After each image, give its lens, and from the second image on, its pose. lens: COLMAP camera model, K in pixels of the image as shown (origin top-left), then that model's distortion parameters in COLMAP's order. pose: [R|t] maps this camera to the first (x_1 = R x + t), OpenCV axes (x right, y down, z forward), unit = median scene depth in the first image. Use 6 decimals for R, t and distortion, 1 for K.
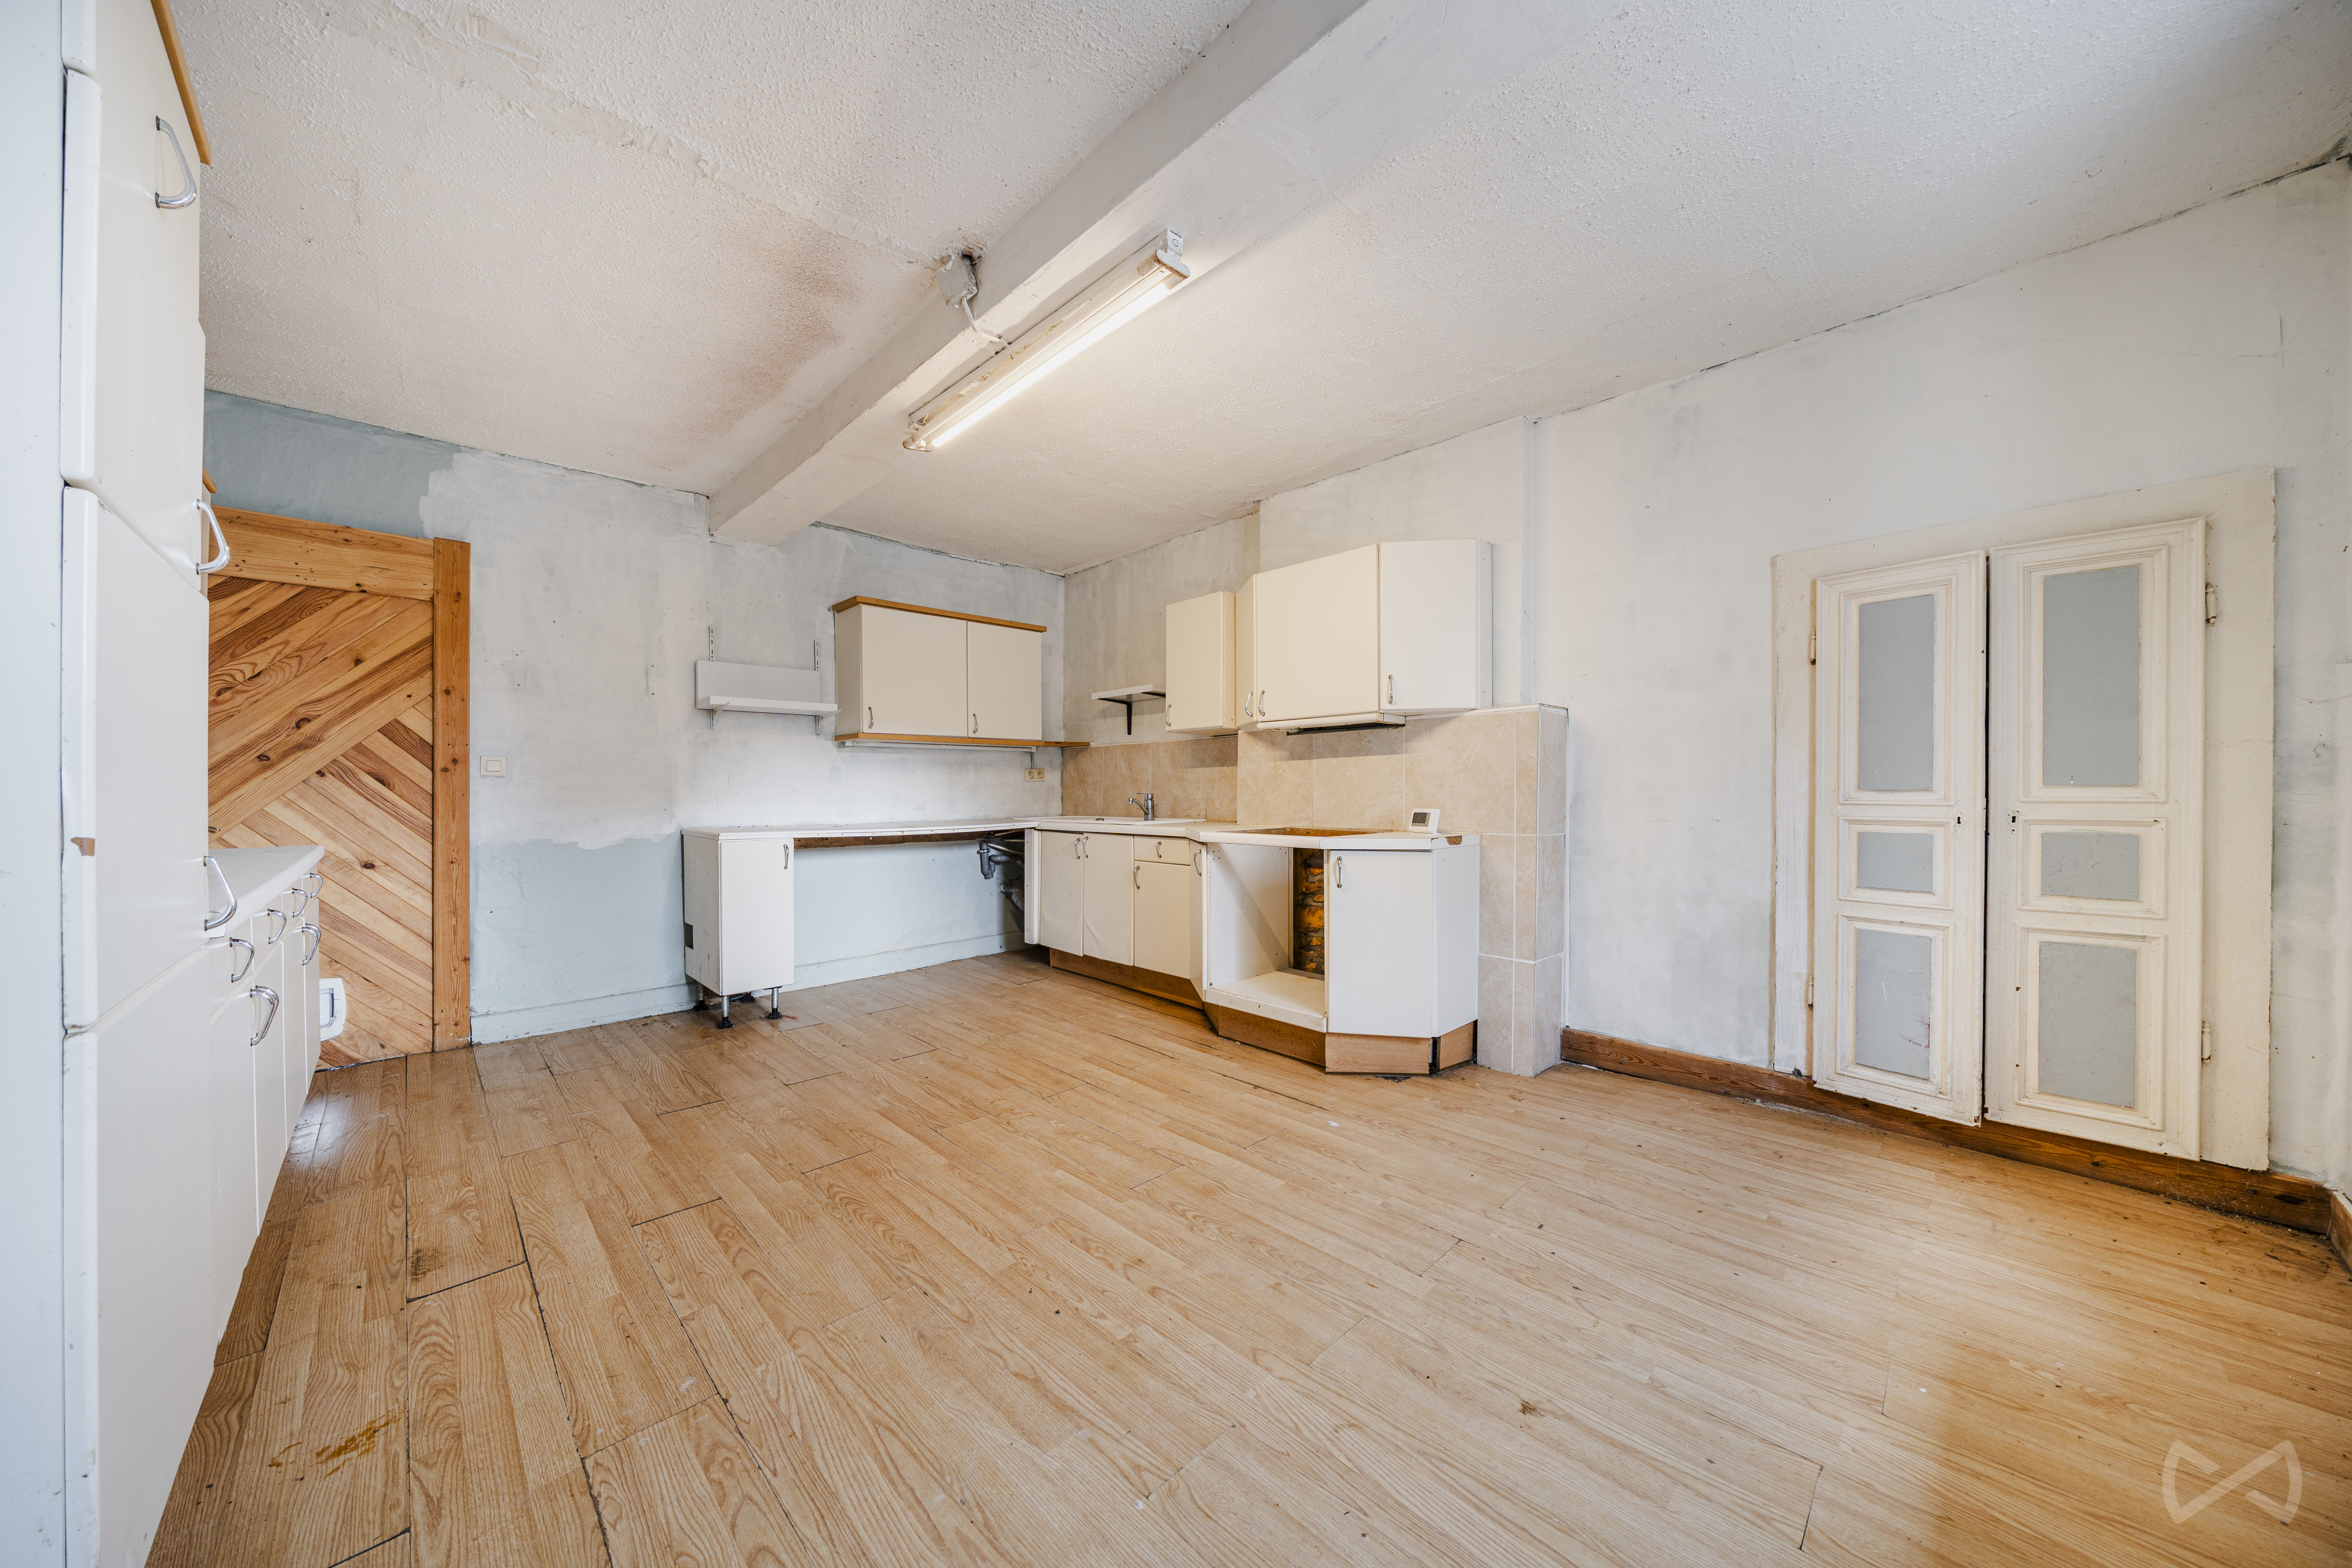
lens RADIAL K [[789.6, 0, 1173.6], [0, 789.6, 789.1], [0, 0, 1]] dist [-0.002710, -0.000320]
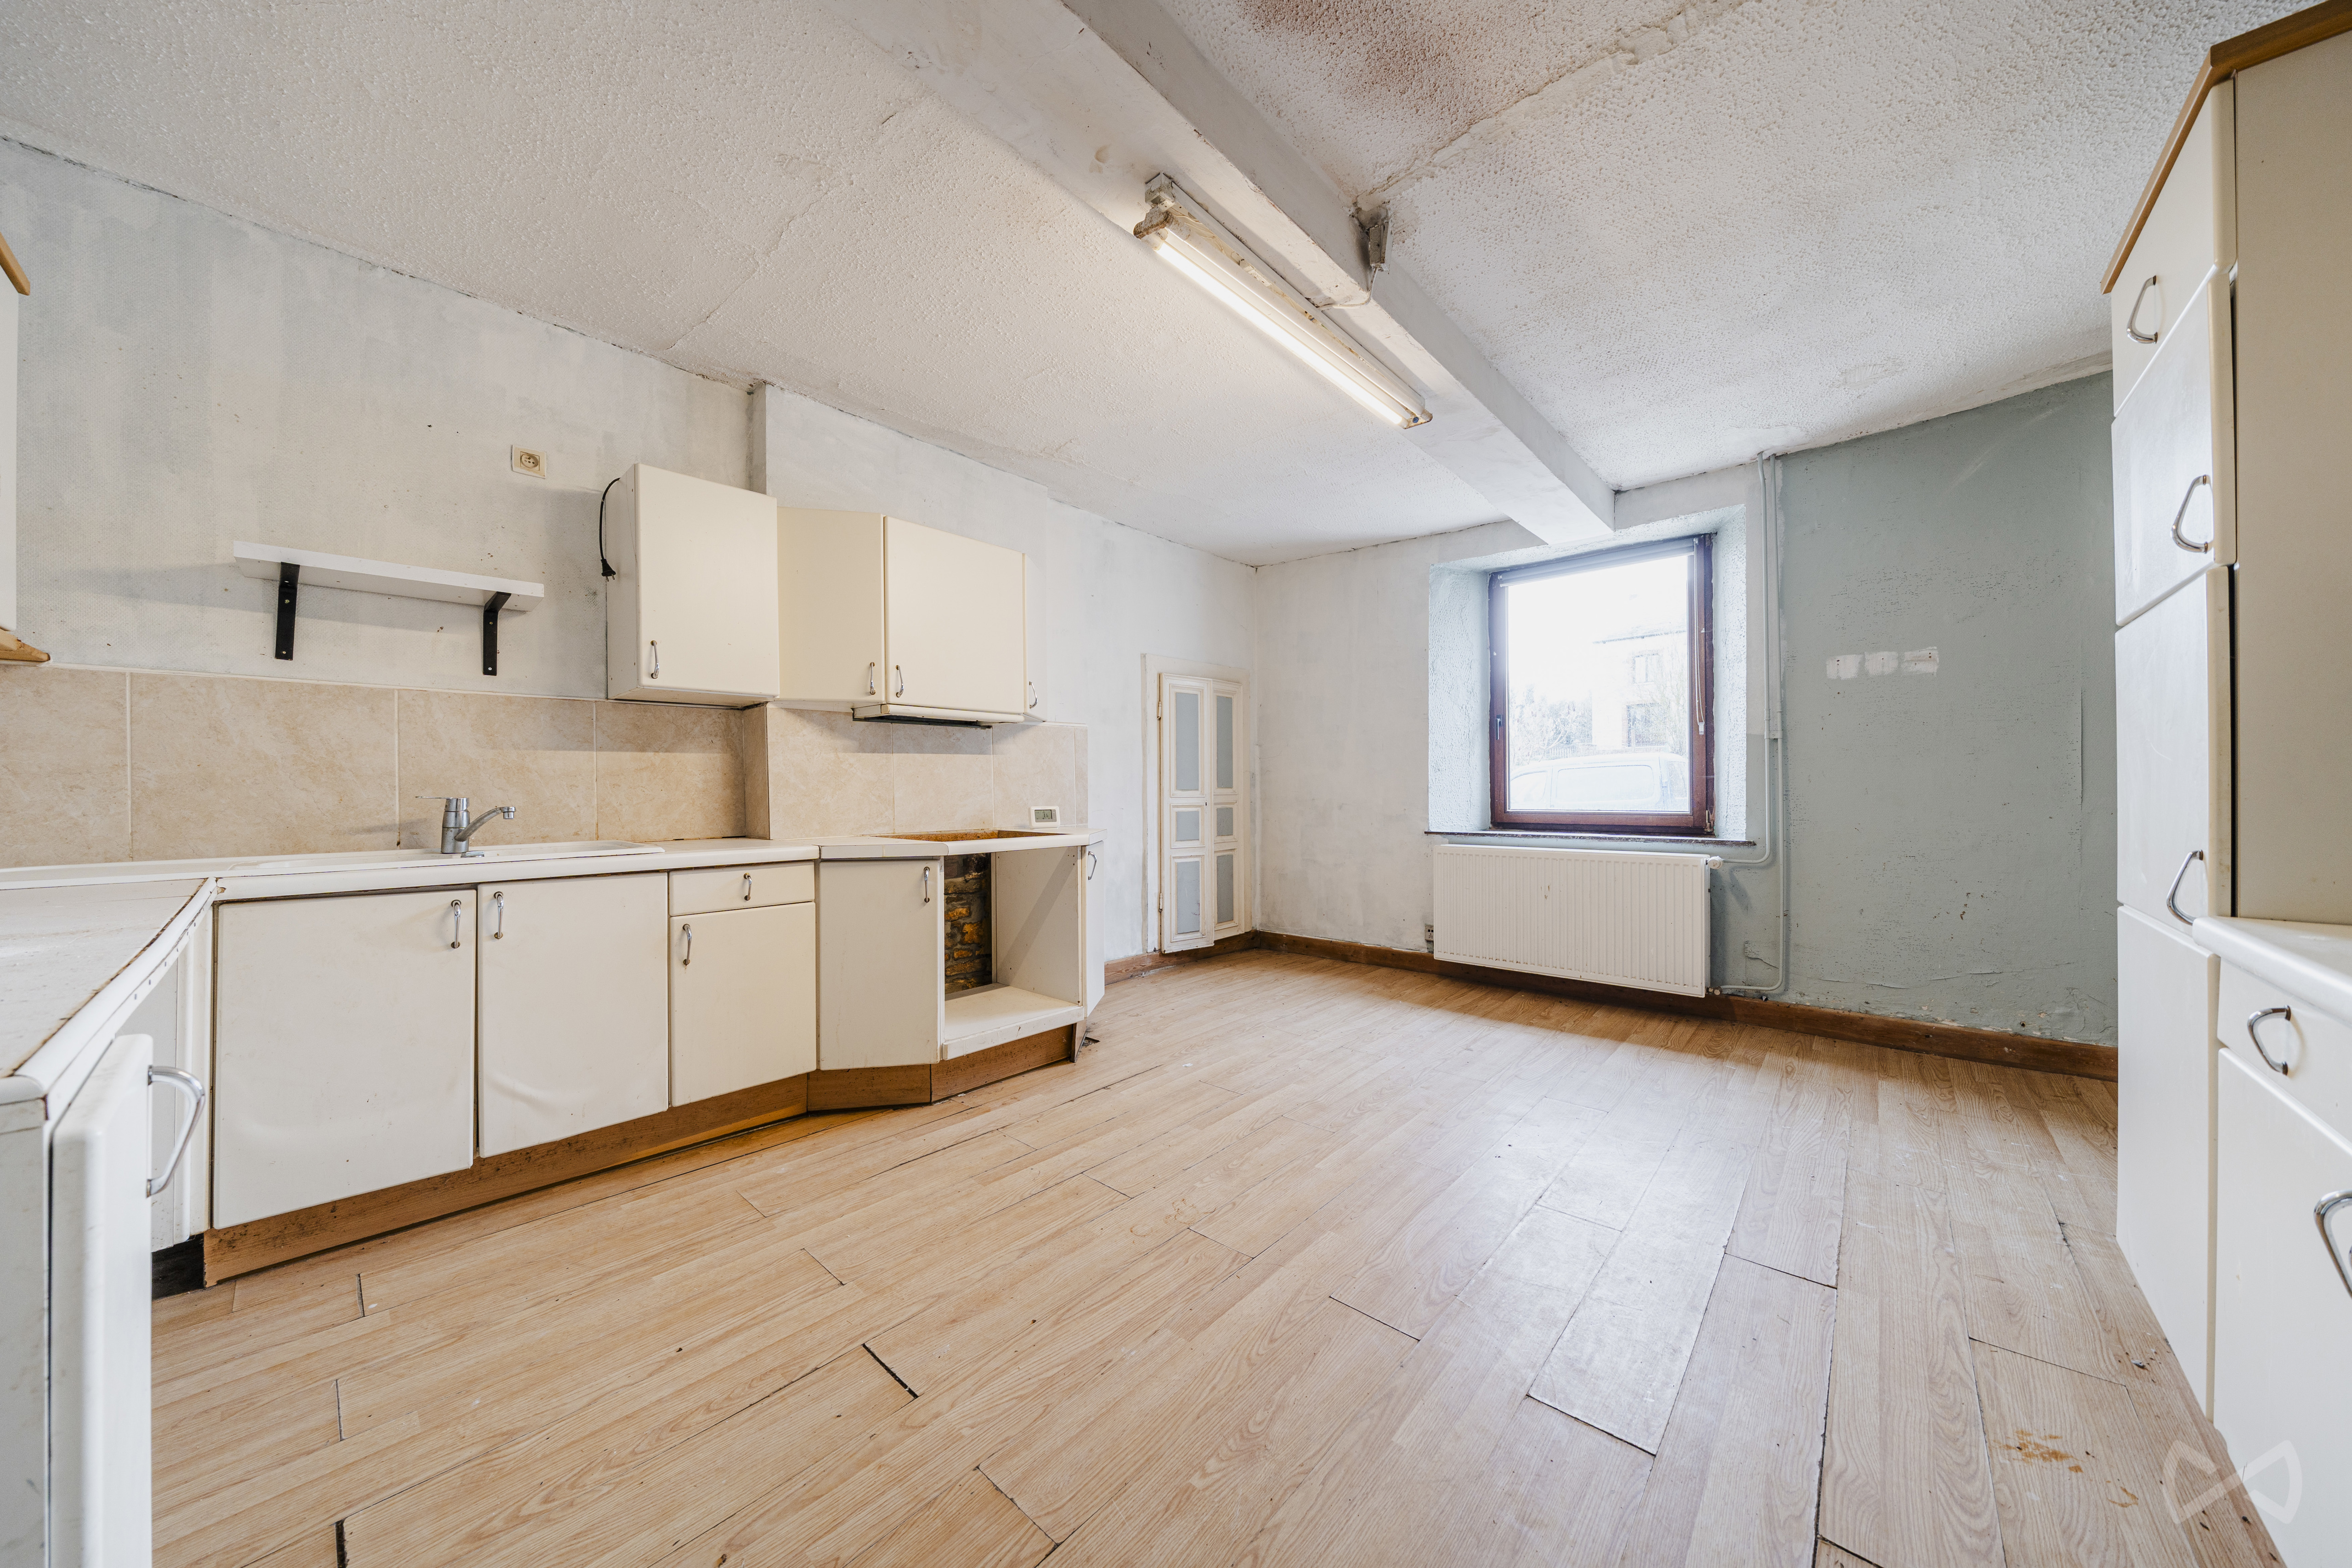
lens RADIAL K [[789.6, 0, 1173.6], [0, 789.6, 789.1], [0, 0, 1]] dist [-0.002710, -0.000320]
pose [[-0.067246, 0.003194, 0.997731, -0.825092], [0.001817, 0.999994, -0.003078, 0.004349], [-0.997735, 0.001606, -0.067251, 0.906929]]
